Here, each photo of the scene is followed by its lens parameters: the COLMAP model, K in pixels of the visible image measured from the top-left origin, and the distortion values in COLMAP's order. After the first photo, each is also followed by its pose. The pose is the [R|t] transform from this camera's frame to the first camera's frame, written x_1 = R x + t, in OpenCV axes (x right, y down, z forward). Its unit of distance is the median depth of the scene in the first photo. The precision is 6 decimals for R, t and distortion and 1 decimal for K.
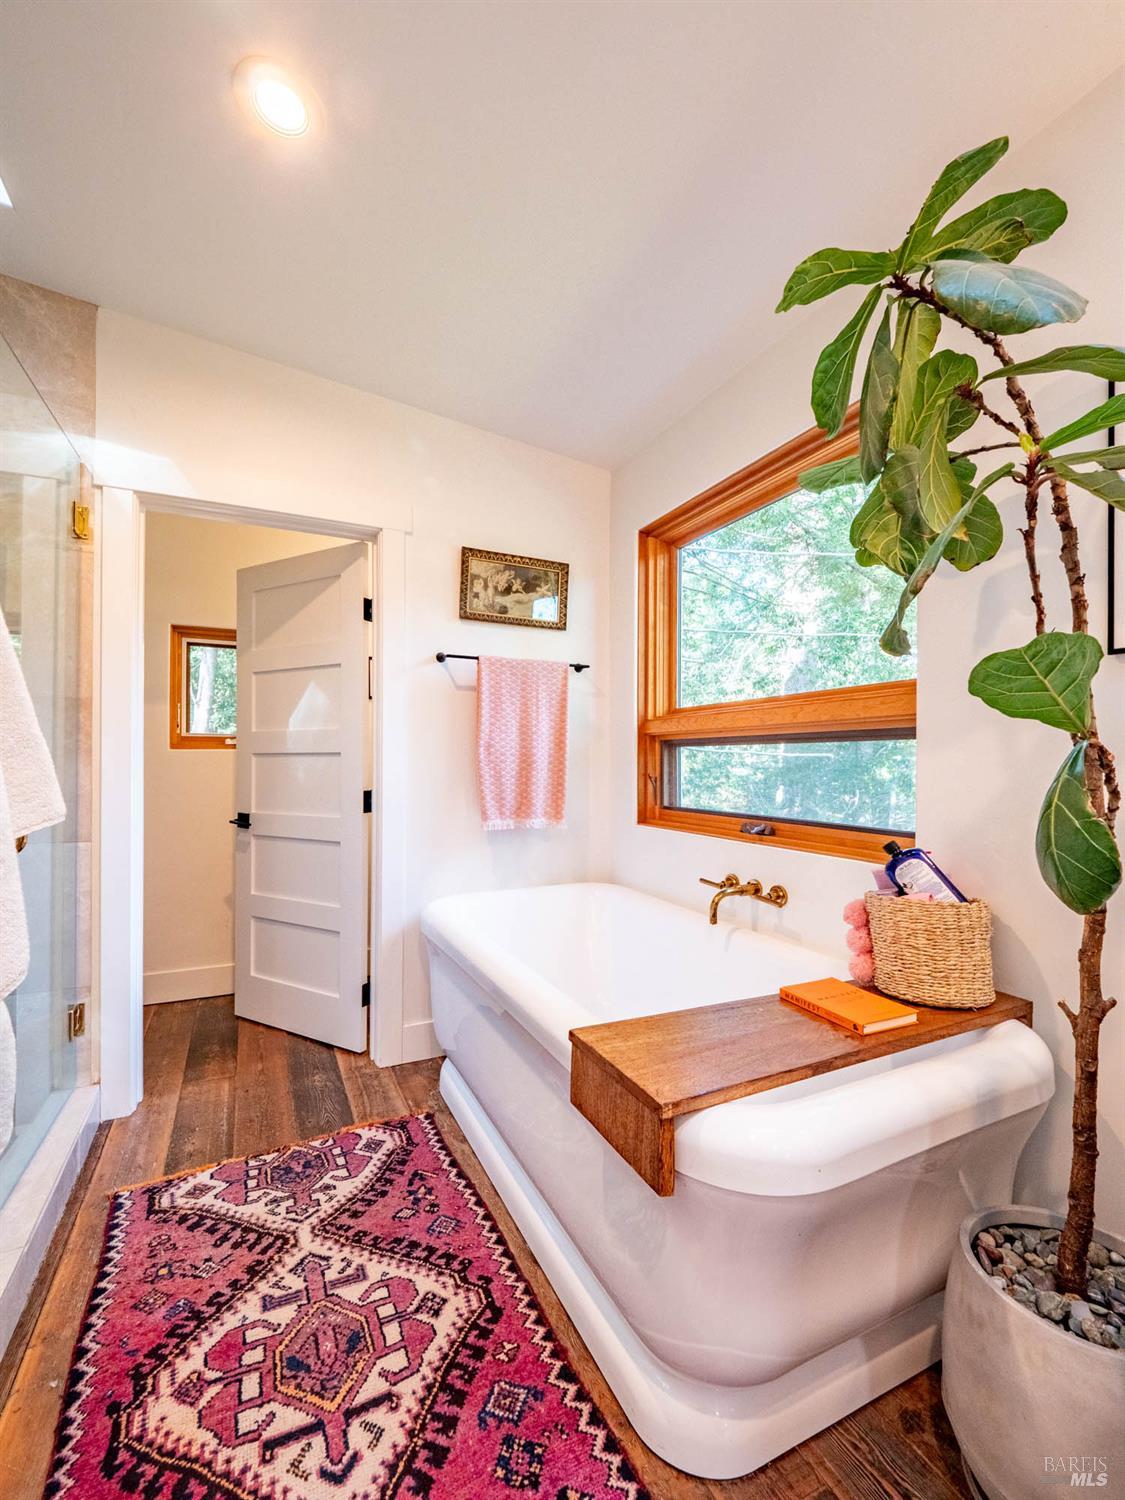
lens RADIAL K [[641.9, 0, 567.4], [0, 641.9, 758.9], [0, 0, 1]] dist [-0.002140, -0.002205]
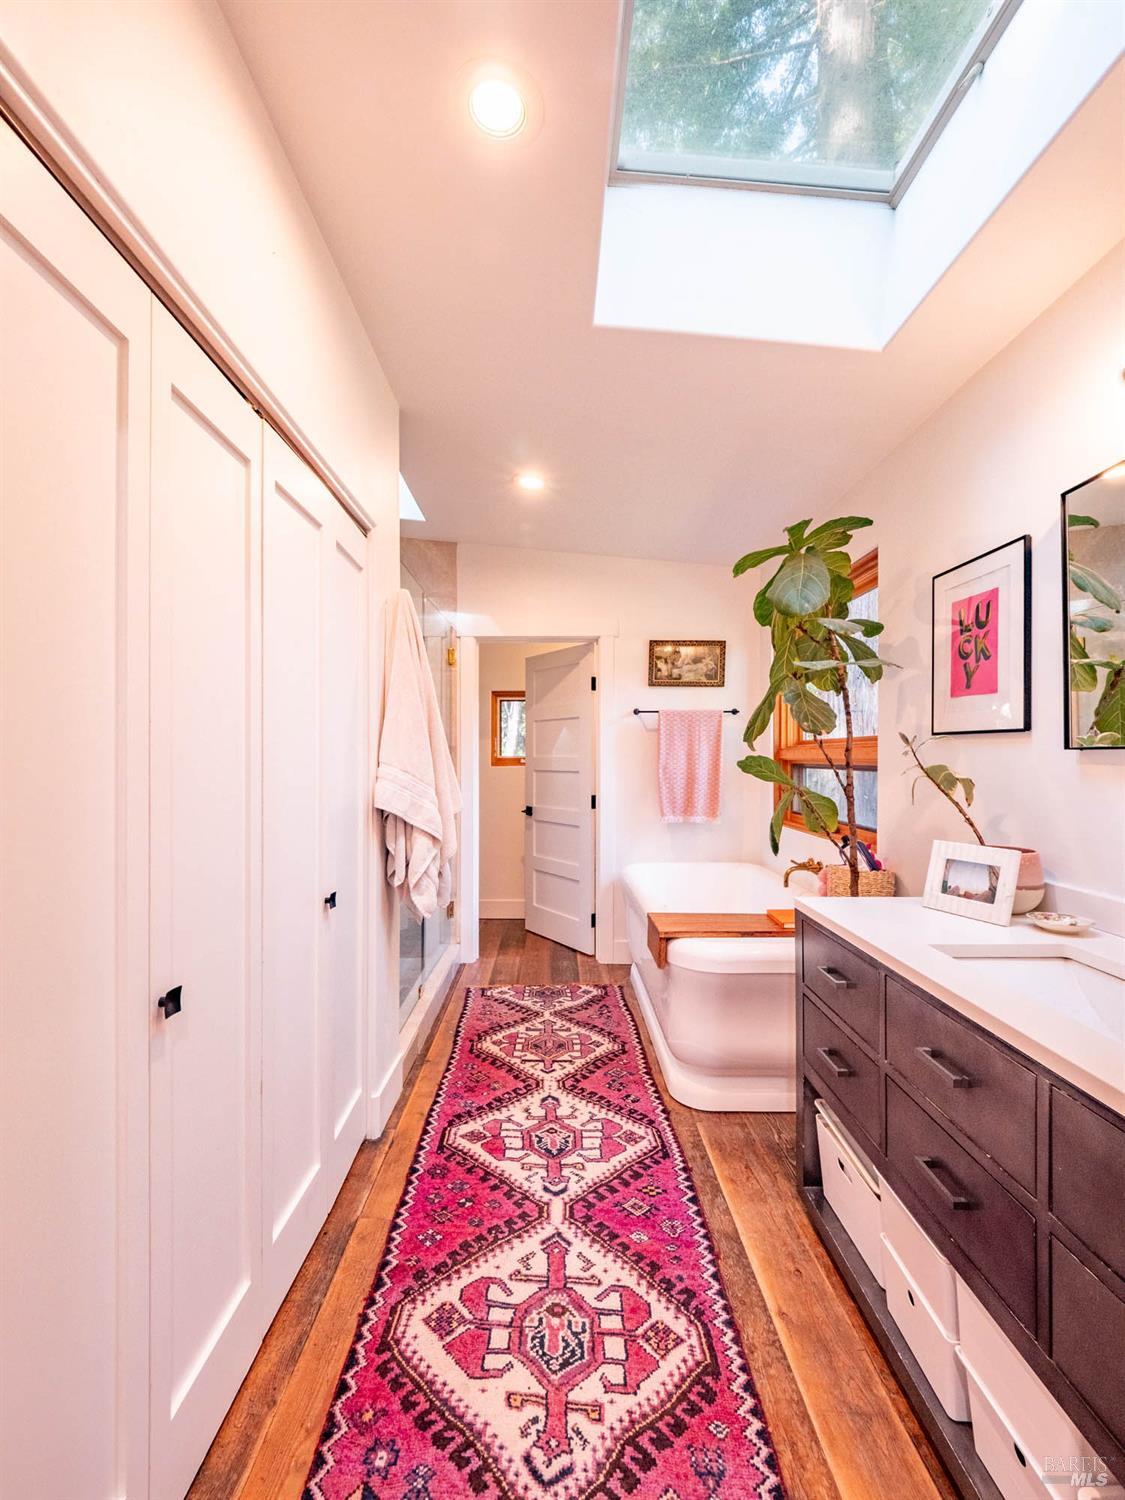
lens RADIAL K [[641.9, 0, 542.6], [0, 641.9, 749.8], [0, 0, 1]] dist [-0.002140, -0.002205]
pose [[0.889173, -0.009024, -0.457482, 0.412184], [0.004261, 0.999925, -0.011441, -0.060826], [0.457551, 0.008224, 0.889145, -0.659650]]
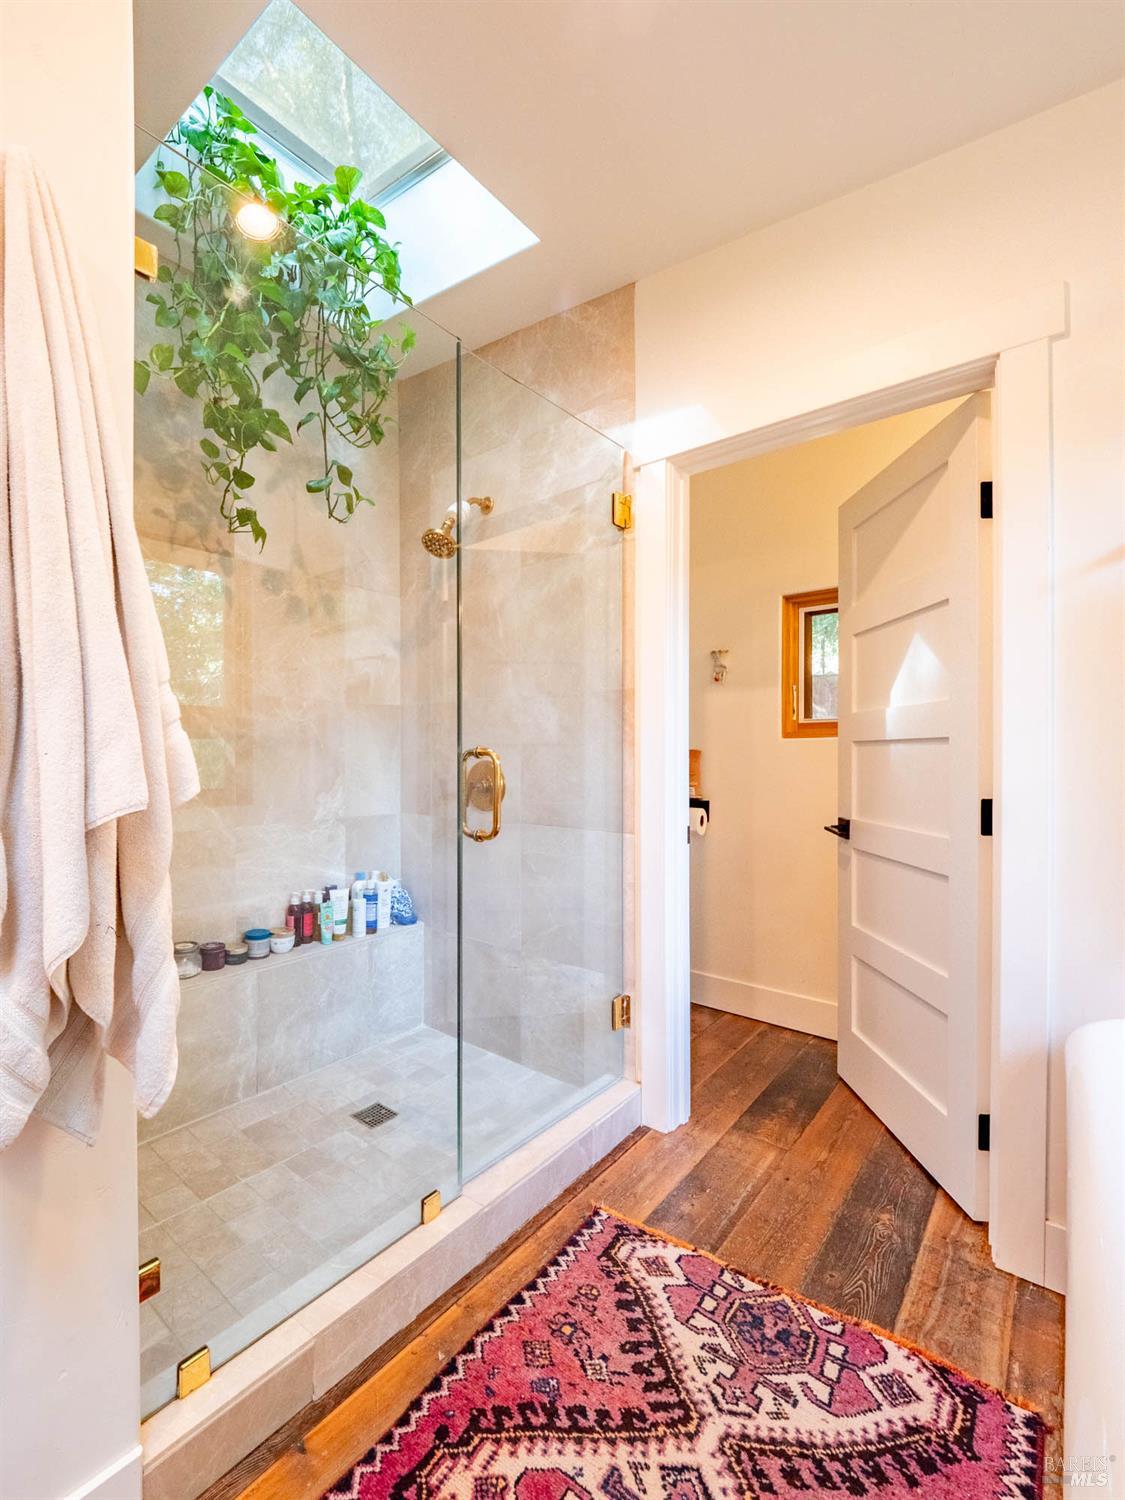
lens RADIAL K [[686.3, 0, 438.1], [0, 686.3, 756.5], [0, 0, 1]] dist [-0.003747, -0.000163]
pose [[0.362176, 0.000243, -0.932110, 0.134594], [0.008047, 0.999962, 0.003388, 0.003957], [0.932075, -0.008727, 0.362160, 0.364159]]
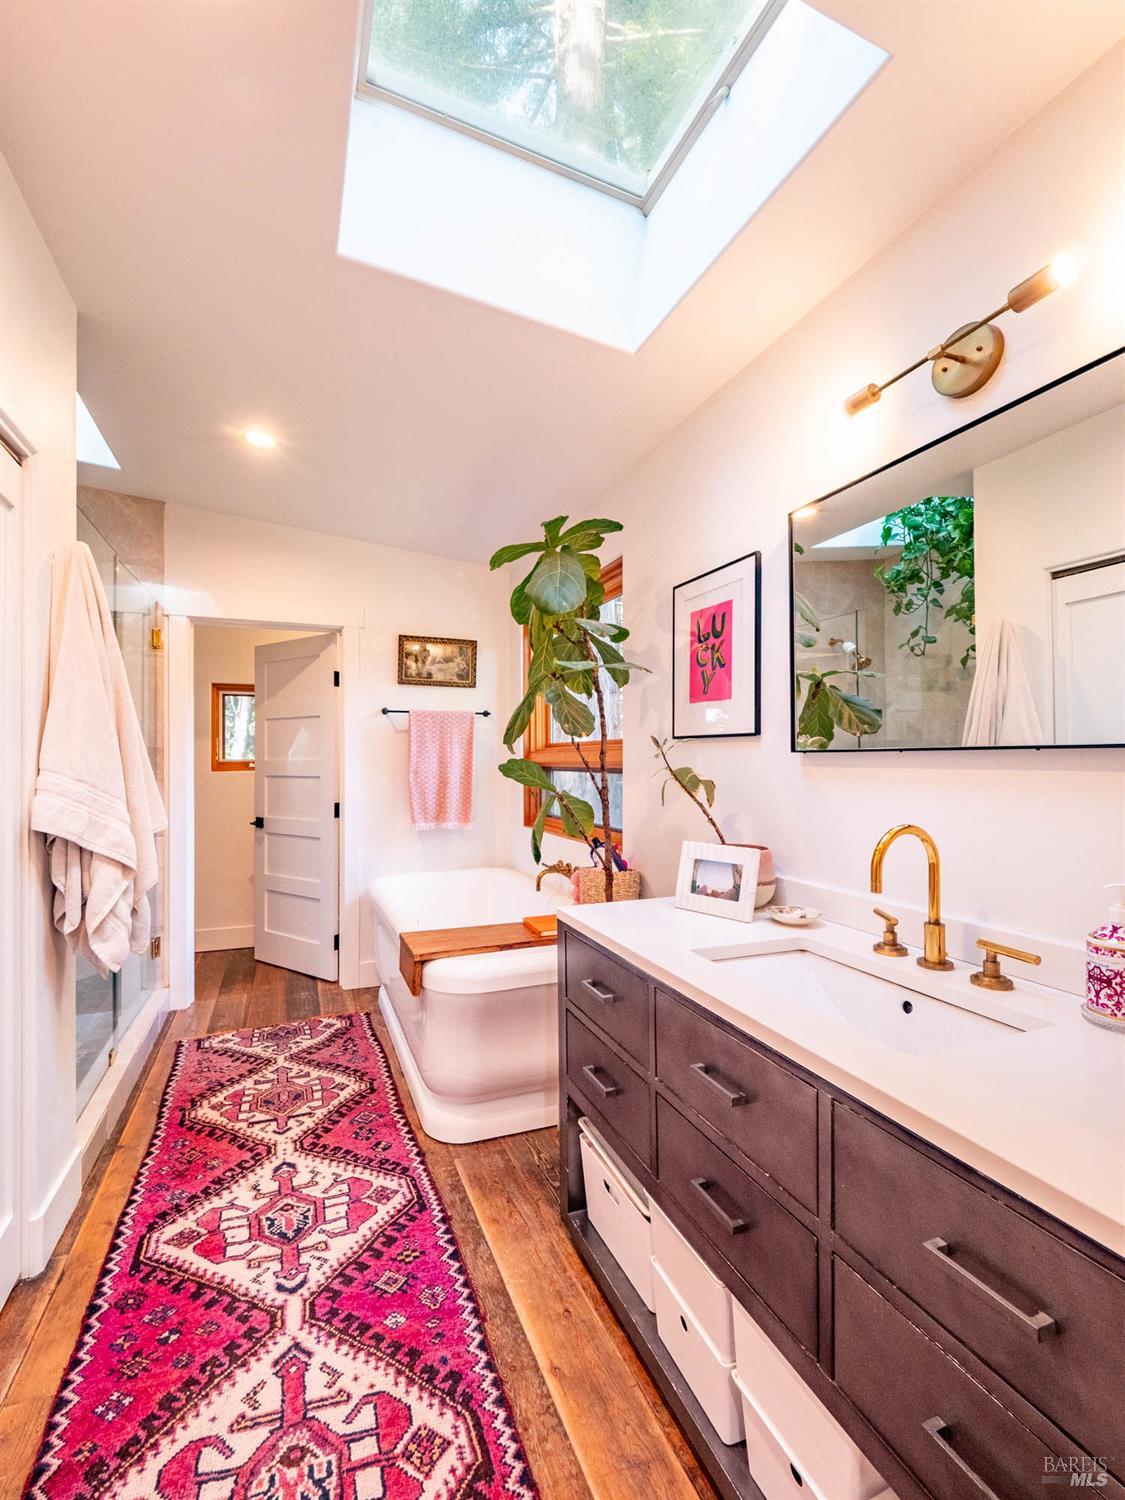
lens RADIAL K [[641.9, 0, 518.8], [0, 641.9, 756.4], [0, 0, 1]] dist [-0.002140, -0.002205]
pose [[0.993325, -0.008361, -0.115043, 0.353800], [0.007990, 0.999961, -0.003685, -0.062328], [0.115069, 0.002742, 0.993354, -0.534398]]
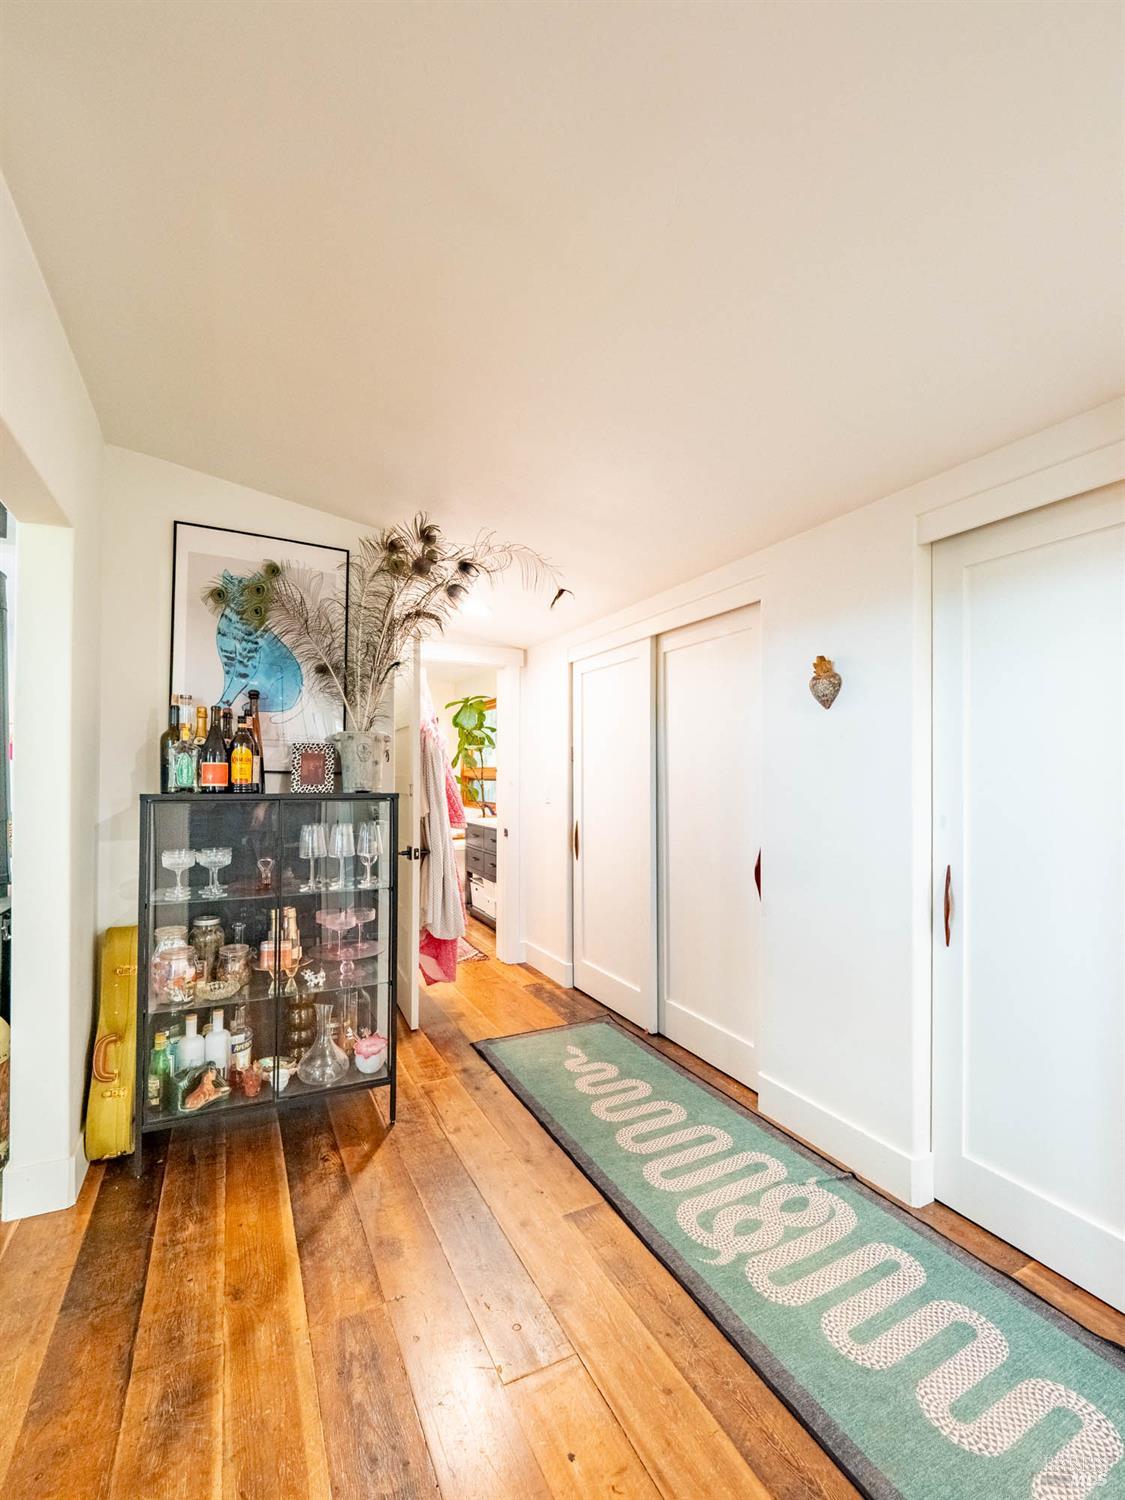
lens RADIAL K [[641.9, 0, 564.6], [0, 641.9, 763.9], [0, 0, 1]] dist [-0.002140, -0.002205]
pose [[0.999910, -0.002145, 0.013251, 0.802463], [0.002323, 0.999906, -0.013483, -0.073761], [-0.013221, 0.013512, 0.999821, -3.035662]]
